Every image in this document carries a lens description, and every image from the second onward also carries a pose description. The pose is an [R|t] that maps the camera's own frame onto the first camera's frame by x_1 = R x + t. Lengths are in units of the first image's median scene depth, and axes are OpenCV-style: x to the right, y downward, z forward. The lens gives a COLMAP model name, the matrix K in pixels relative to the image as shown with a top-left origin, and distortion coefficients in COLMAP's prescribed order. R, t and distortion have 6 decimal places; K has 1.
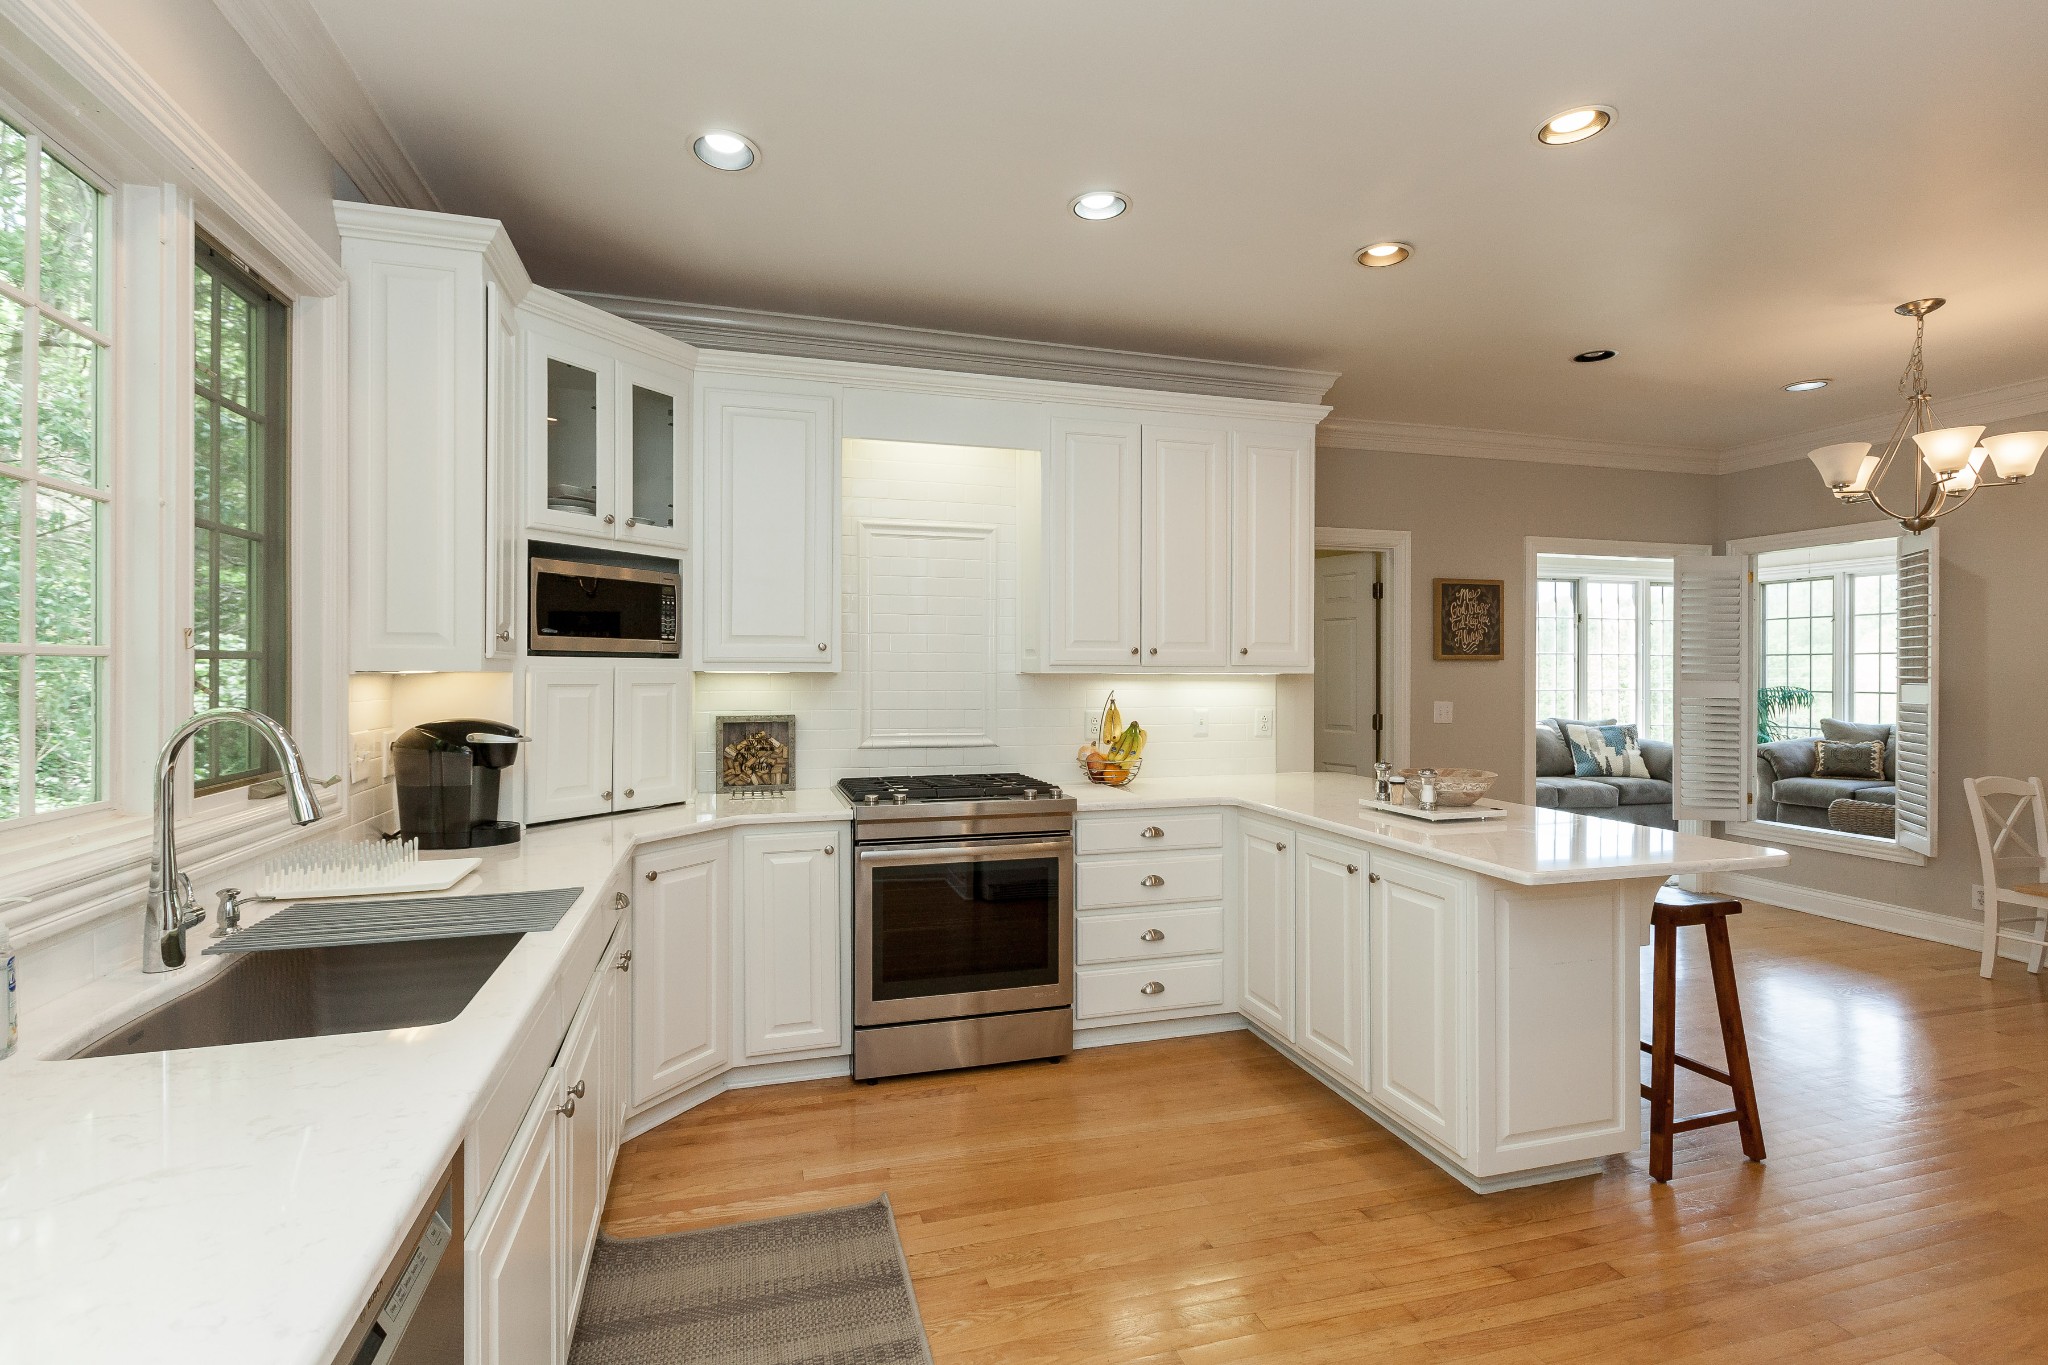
lens RADIAL K [[939.0, 0, 1017.7], [0, 939.0, 673.4], [0, 0, 1]] dist [0.004453, 0.000252]
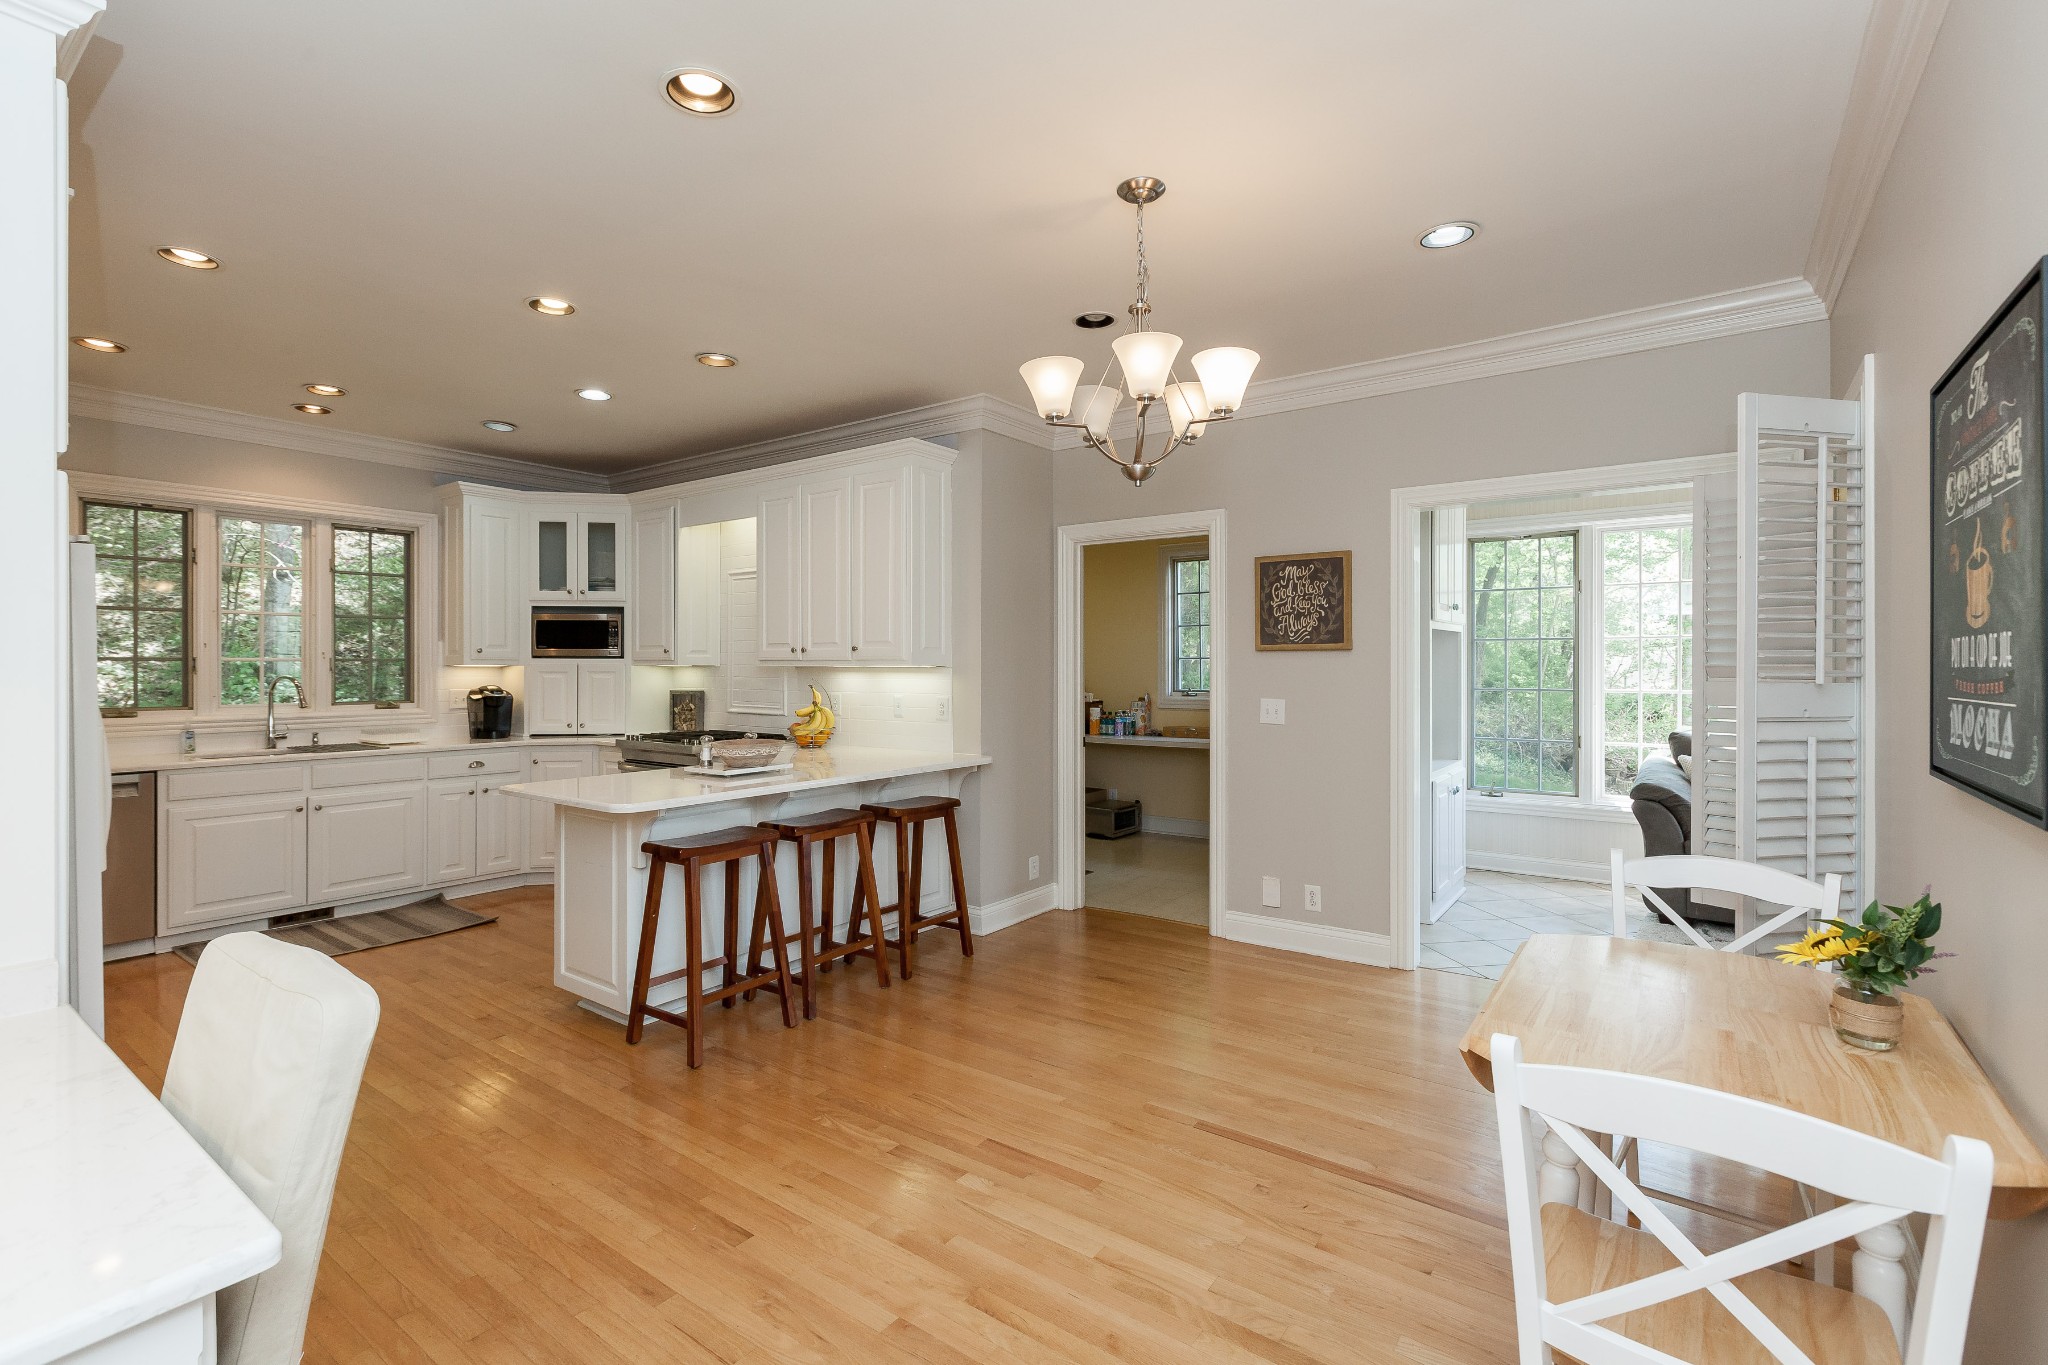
lens RADIAL K [[939.0, 0, 1035.8], [0, 939.0, 673.2], [0, 0, 1]] dist [0.004453, 0.000252]
pose [[0.613550, 0.005944, -0.789634, 1.254368], [0.000409, 0.999969, 0.007845, -0.000393], [0.789656, -0.005137, 0.613528, 0.371850]]
